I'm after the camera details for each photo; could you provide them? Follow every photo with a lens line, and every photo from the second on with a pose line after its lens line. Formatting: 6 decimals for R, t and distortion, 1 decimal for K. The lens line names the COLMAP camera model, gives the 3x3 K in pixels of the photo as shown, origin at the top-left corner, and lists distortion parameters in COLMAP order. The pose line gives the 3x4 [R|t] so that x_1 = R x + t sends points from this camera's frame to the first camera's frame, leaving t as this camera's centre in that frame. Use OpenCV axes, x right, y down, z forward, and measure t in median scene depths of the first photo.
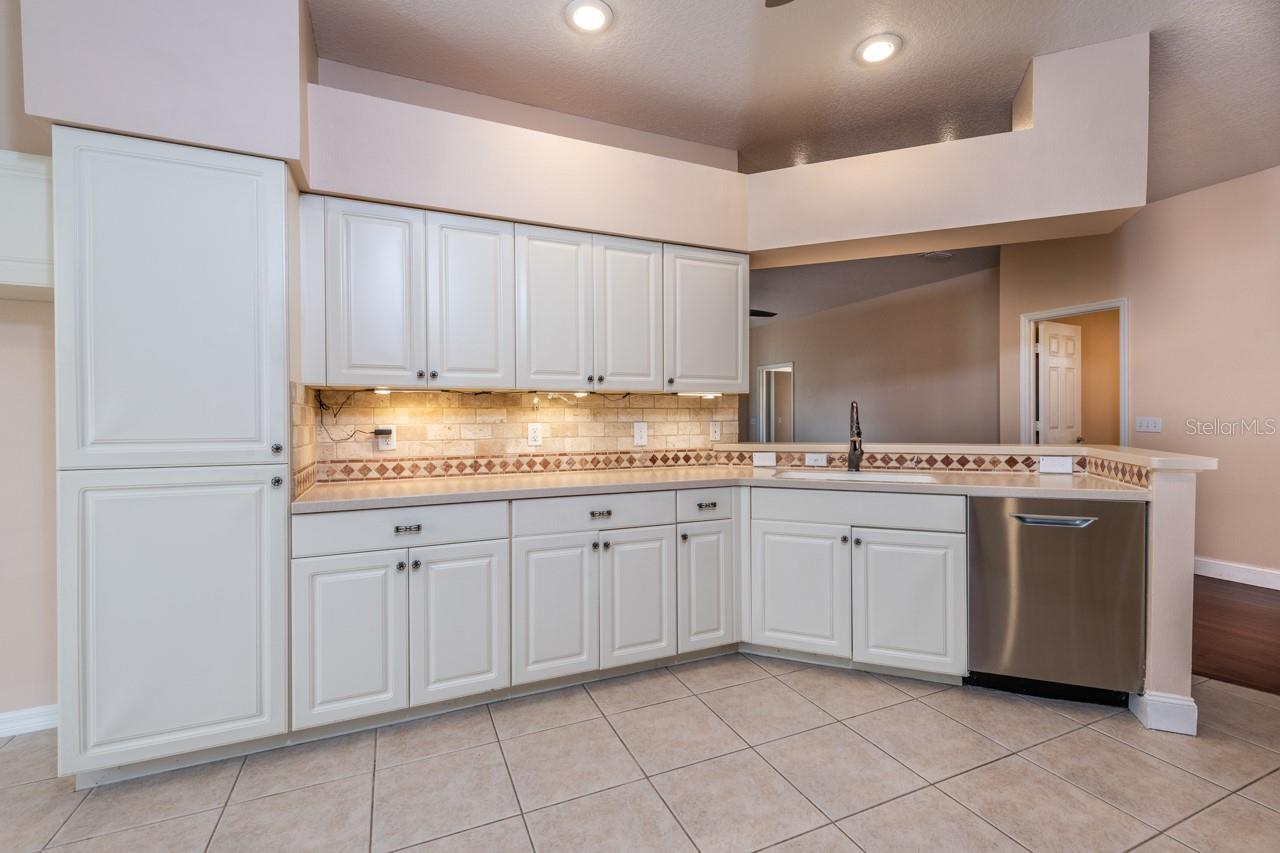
lens RADIAL K [[556.6, 0, 642.4], [0, 556.6, 421.1], [0, 0, 1]] dist [0.002752, -0.001540]
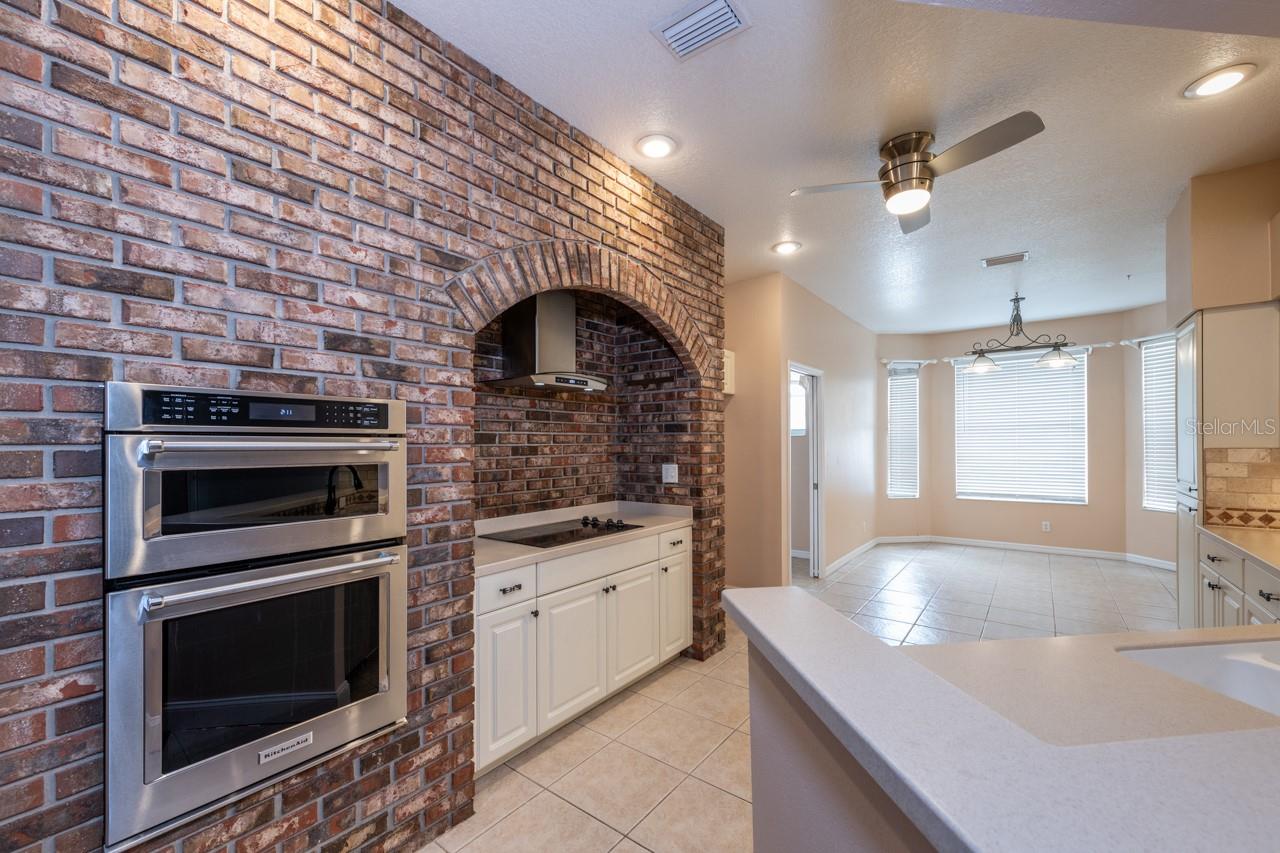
lens RADIAL K [[504.0, 0, 636.6], [0, 504.0, 446.0], [0, 0, 1]] dist [0.009787, -0.000823]
pose [[-0.886194, 0.013716, -0.463111, 0.984073], [0.009064, 0.999884, 0.012267, -0.073869], [0.463226, 0.006673, -0.886215, 1.049777]]
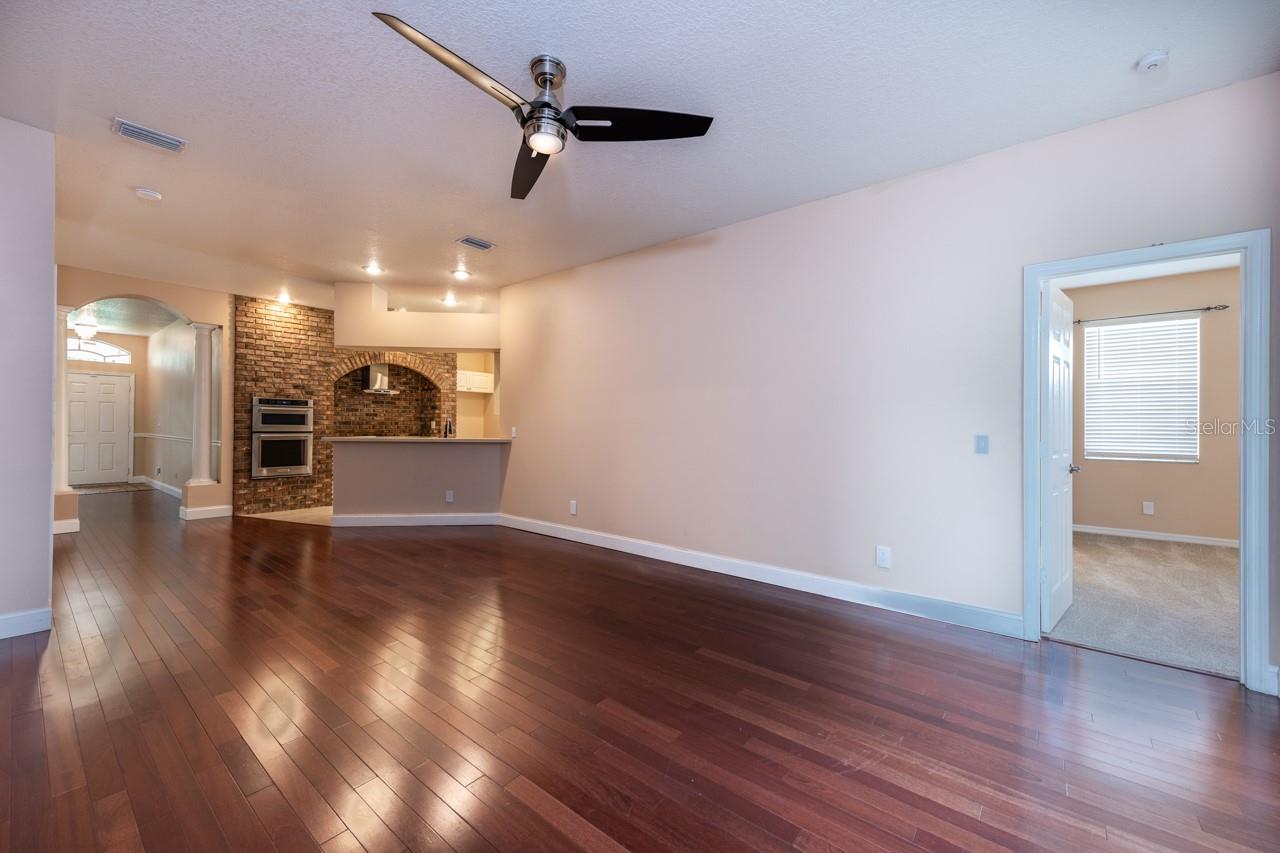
lens RADIAL K [[504.0, 0, 646.8], [0, 504.0, 426.3], [0, 0, 1]] dist [0.009787, -0.000823]
pose [[-0.890099, -0.001048, -0.455766, 0.626868], [-0.006033, 0.999937, 0.009484, -0.024279], [0.455727, 0.011191, -0.890049, 3.346031]]
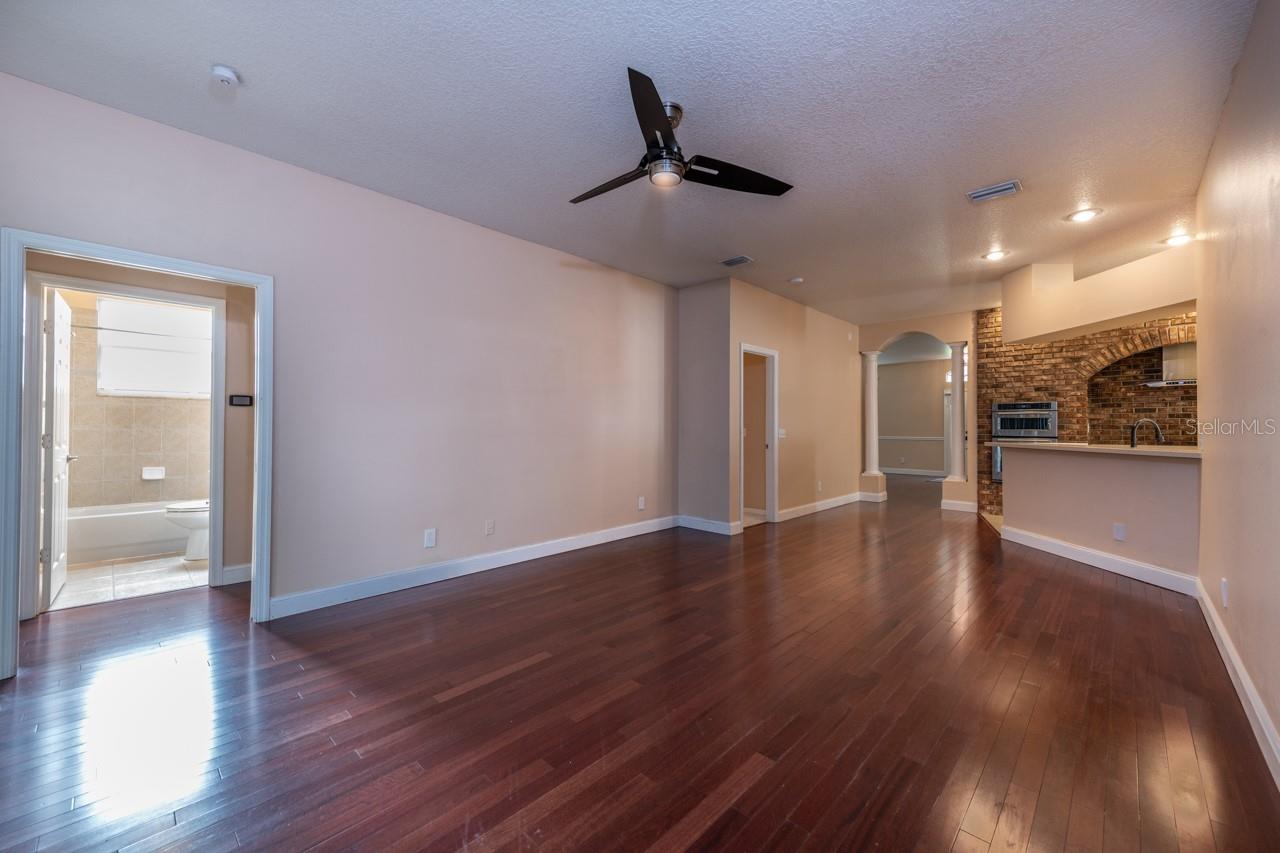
lens RADIAL K [[504.0, 0, 639.7], [0, 504.0, 424.5], [0, 0, 1]] dist [0.009787, -0.000823]
pose [[-0.370327, 0.009931, 0.928848, -0.433953], [0.006822, 0.999945, -0.007972, -0.014927], [-0.928876, 0.003385, -0.370374, 2.936818]]
